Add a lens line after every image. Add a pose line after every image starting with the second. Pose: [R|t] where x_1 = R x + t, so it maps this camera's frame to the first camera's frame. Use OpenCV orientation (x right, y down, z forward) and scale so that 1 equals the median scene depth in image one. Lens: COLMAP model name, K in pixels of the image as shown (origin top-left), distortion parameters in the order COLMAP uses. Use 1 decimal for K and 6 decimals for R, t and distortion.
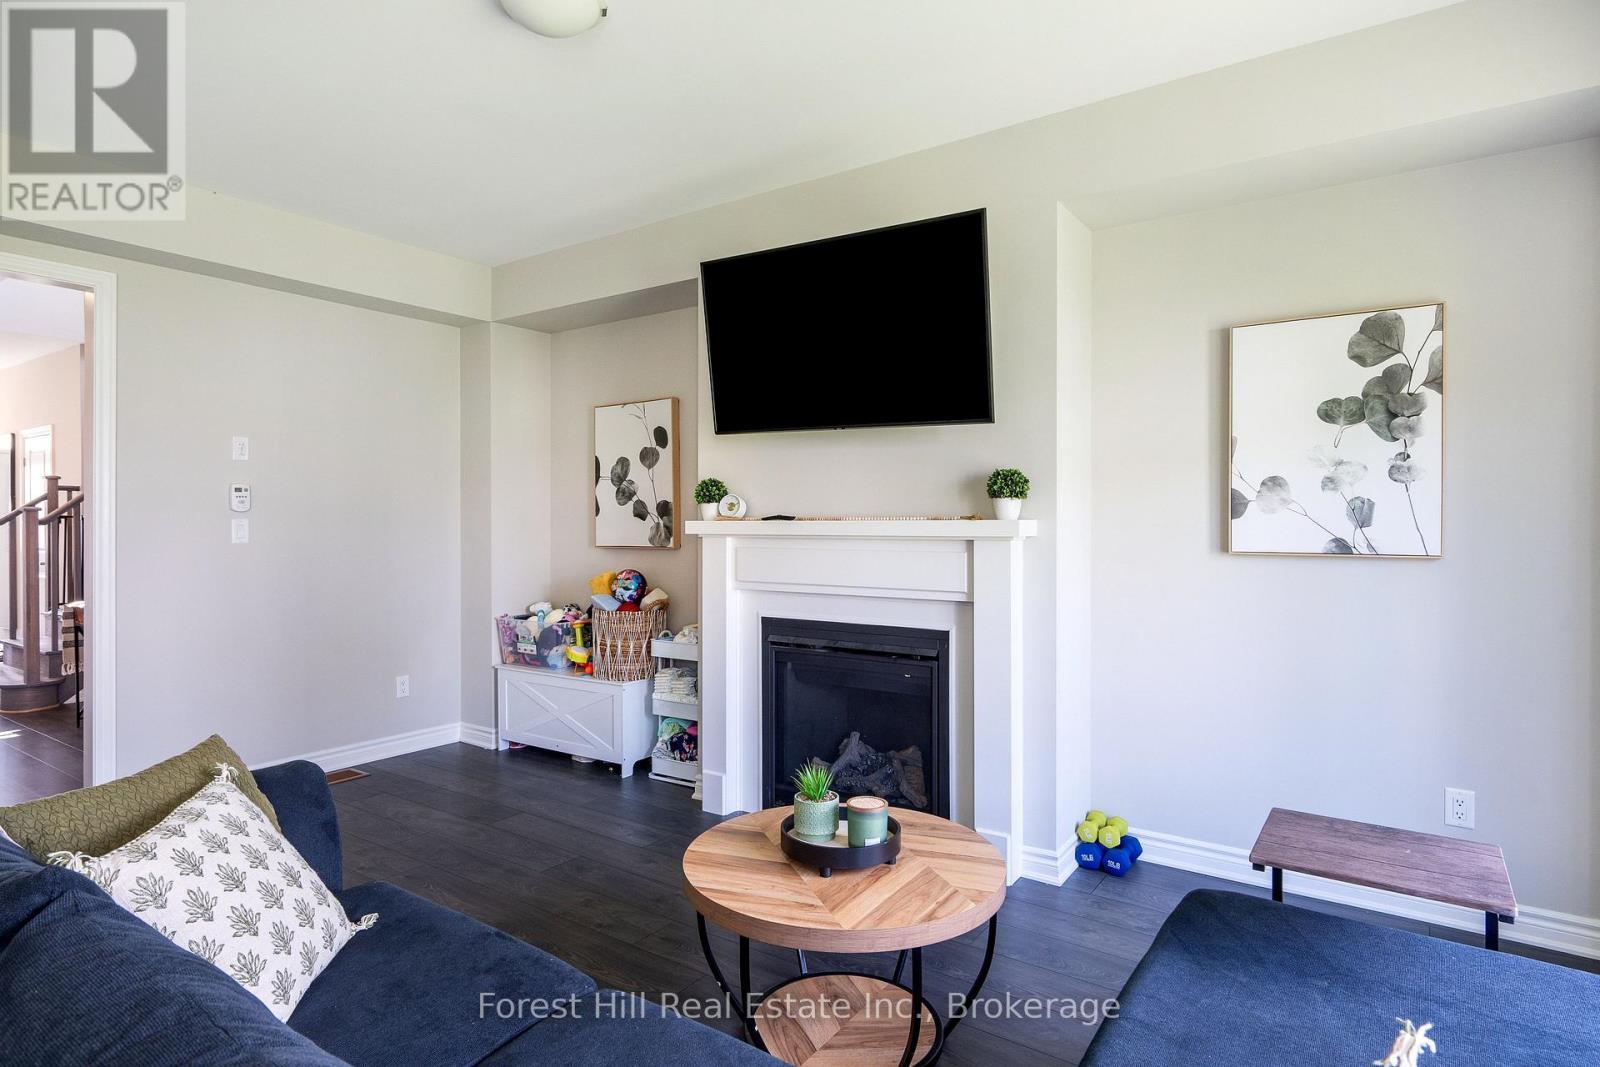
lens RADIAL K [[867.3, 0, 802.6], [0, 867.3, 525.6], [0, 0, 1]] dist [0.000113, 0.002509]
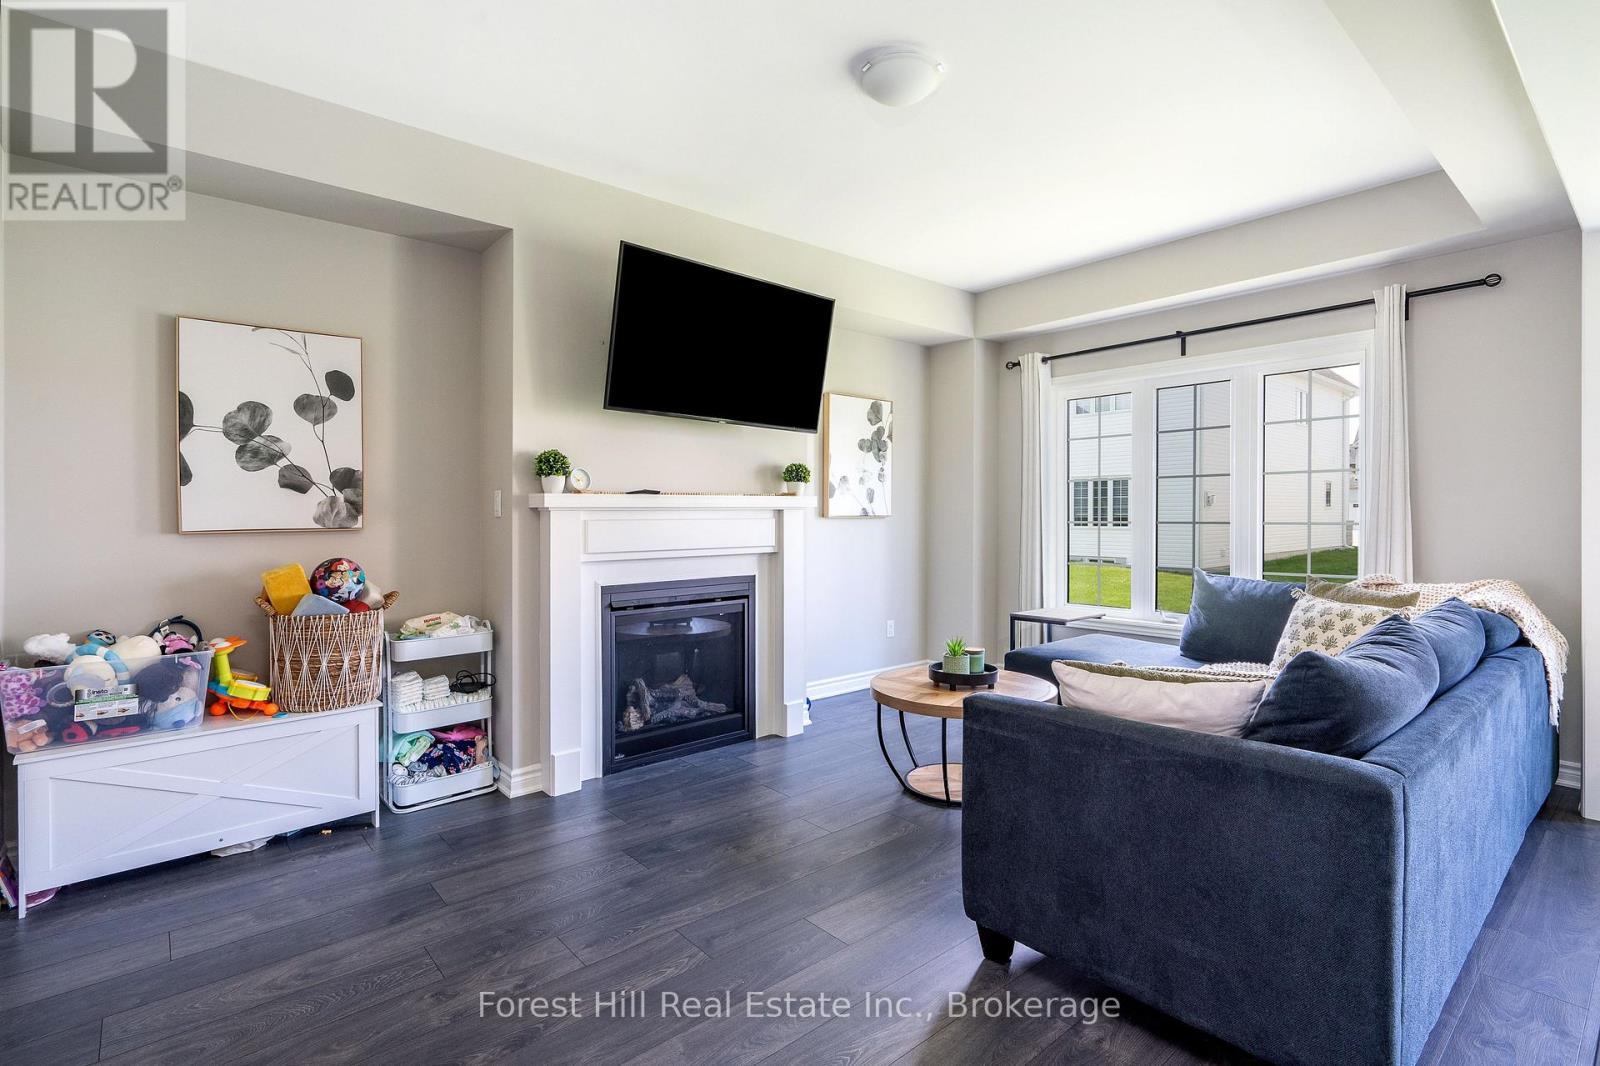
lens RADIAL K [[721.8, 0, 833.9], [0, 721.8, 518.6], [0, 0, 1]] dist [-0.001145, -0.000538]
pose [[0.260007, -0.010473, 0.965550, -0.730566], [0.011136, 0.999907, 0.007846, 0.017539], [-0.965542, 0.008713, 0.260100, 0.450427]]
